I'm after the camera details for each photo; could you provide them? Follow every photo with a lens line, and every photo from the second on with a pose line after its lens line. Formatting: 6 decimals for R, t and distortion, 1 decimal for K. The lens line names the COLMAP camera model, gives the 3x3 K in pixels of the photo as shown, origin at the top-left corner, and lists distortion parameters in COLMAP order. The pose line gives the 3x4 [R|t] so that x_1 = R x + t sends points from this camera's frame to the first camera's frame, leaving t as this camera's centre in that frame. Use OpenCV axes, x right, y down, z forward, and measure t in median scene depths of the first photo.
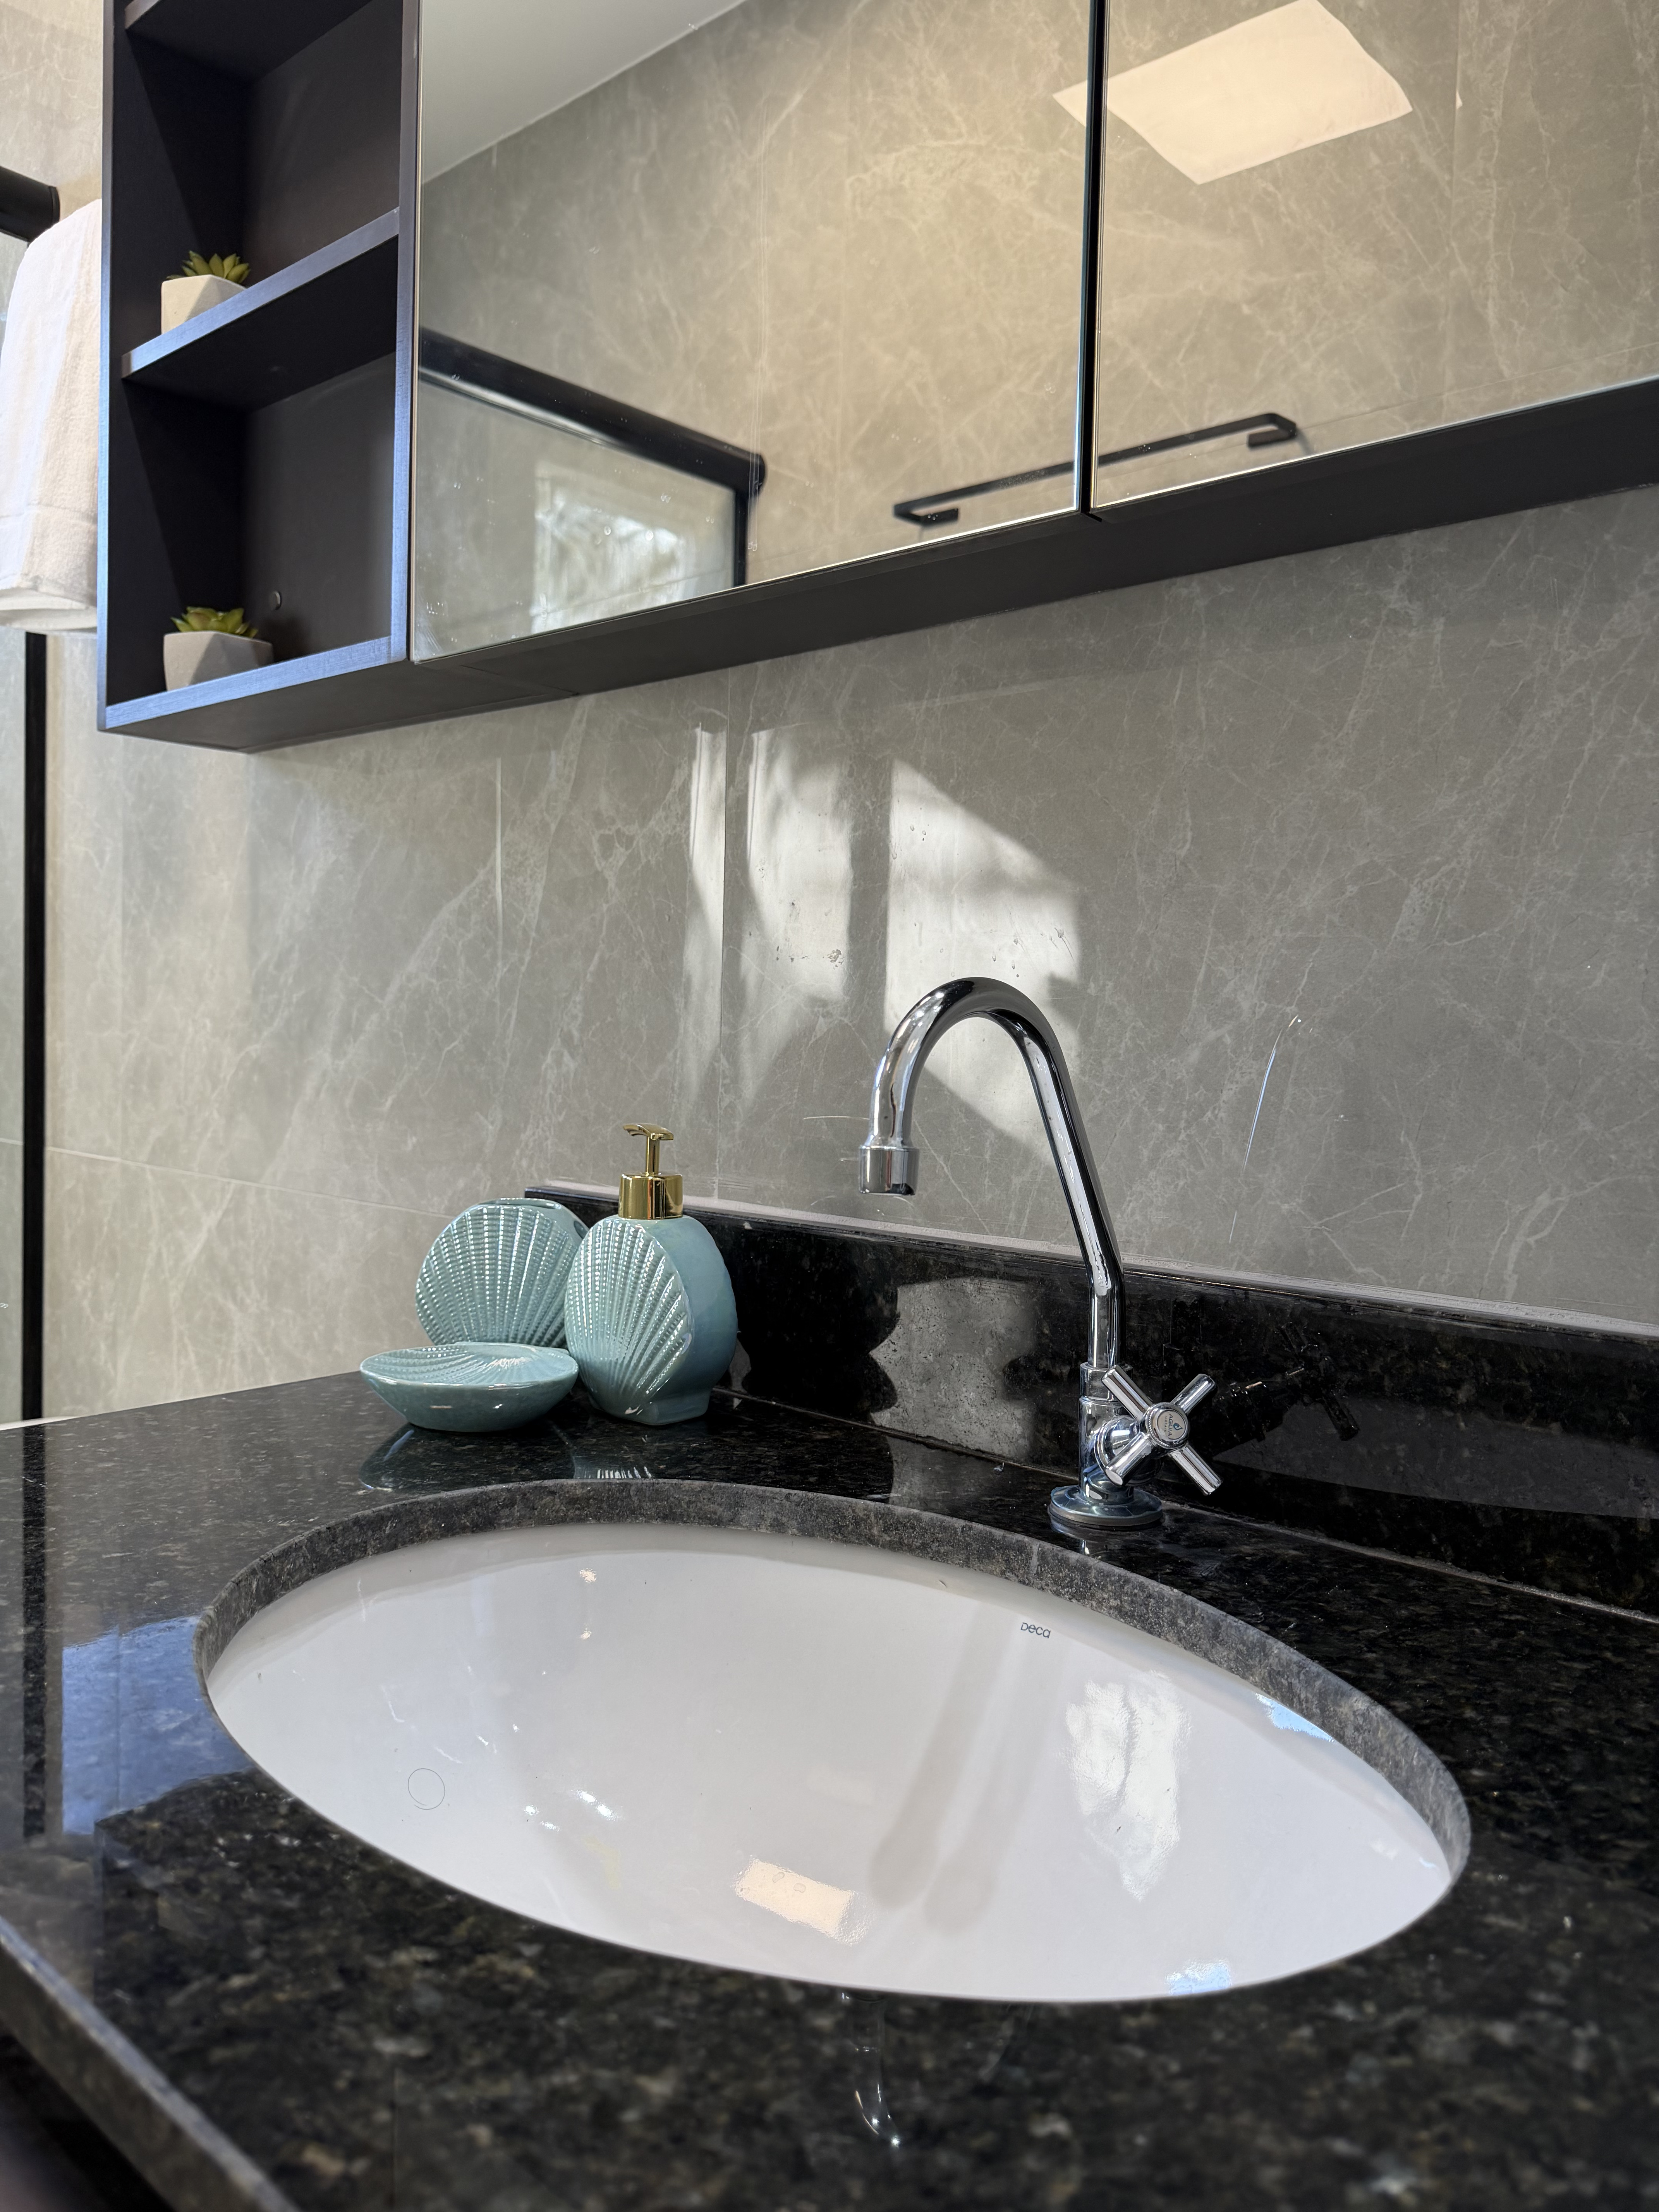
lens RADIAL K [[1566.6, 0, 845.5], [0, 1566.6, 1108.2], [0, 0, 1]] dist [0.027707, -0.032859]
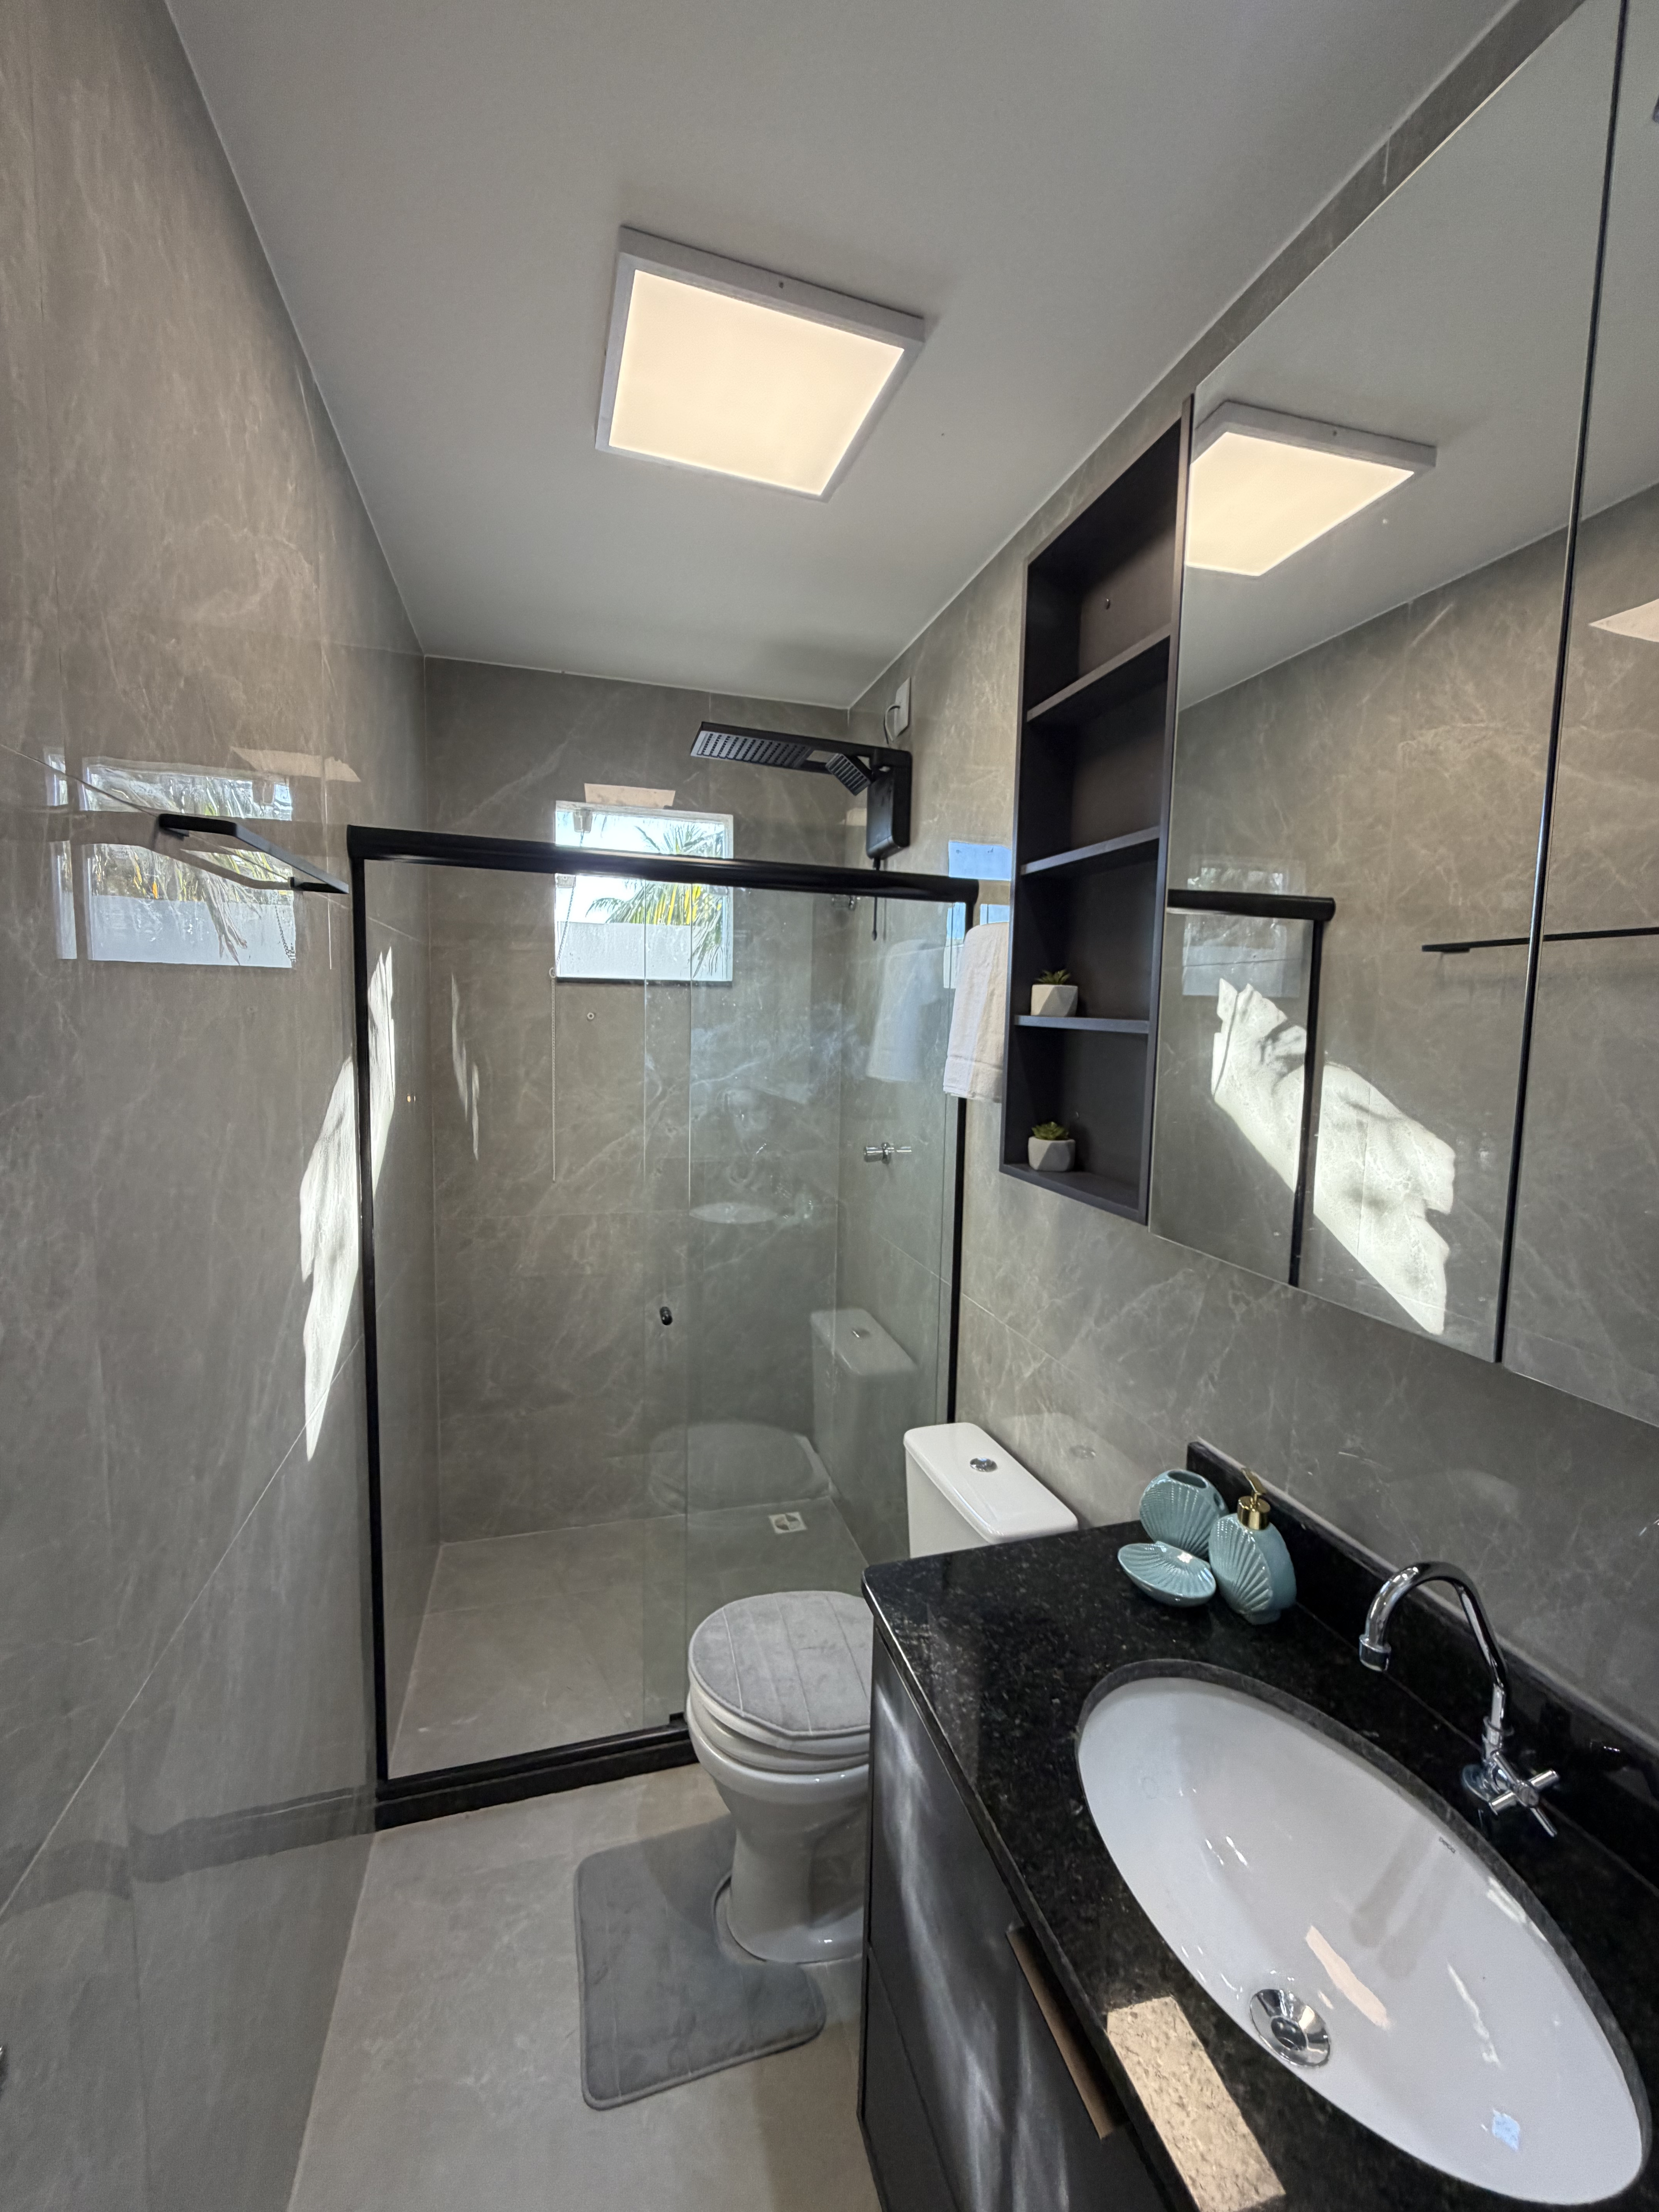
lens RADIAL K [[878.5, 0, 824.6], [0, 878.5, 1108.9], [0, 0, 1]] dist [-0.000500, -0.000006]
pose [[0.843522, 0.040960, -0.535531, 0.002243], [-0.017514, 0.998655, 0.048795, -0.370728], [0.536810, -0.031780, 0.843105, -0.225355]]
